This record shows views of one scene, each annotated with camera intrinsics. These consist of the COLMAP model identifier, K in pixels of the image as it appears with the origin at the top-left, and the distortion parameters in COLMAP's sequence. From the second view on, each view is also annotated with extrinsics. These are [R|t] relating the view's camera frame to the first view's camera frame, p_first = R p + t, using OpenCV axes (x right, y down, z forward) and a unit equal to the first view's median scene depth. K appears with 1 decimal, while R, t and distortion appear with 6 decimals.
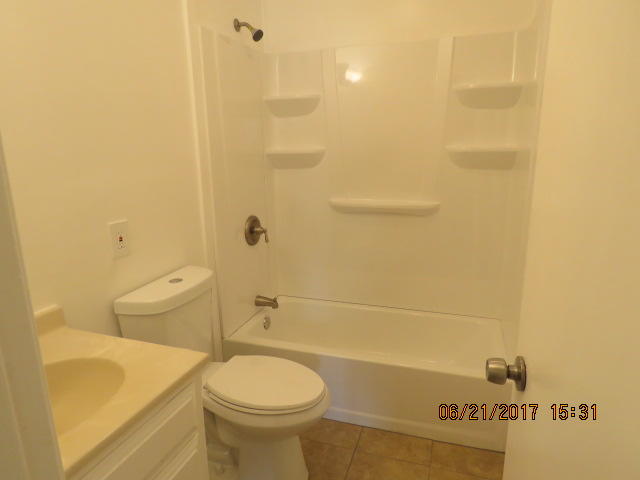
lens RADIAL K [[410.7, 0, 315.8], [0, 410.7, 239.5], [0, 0, 1]] dist [-0.013409, 0.014058]
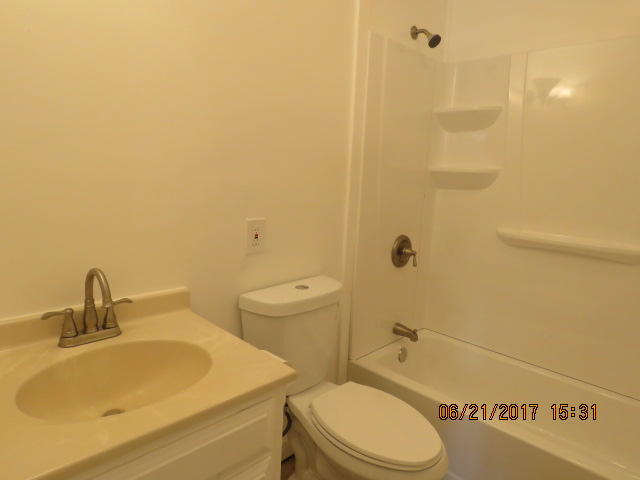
lens RADIAL K [[409.4, 0, 320.0], [0, 409.4, 240.0], [0, 0, 1]] dist [0.001227, -0.014273]
pose [[0.903670, 0.130768, -0.407775, 0.057533], [-0.155810, 0.987371, -0.028652, 0.008838], [0.398879, 0.089427, 0.912633, 0.097812]]
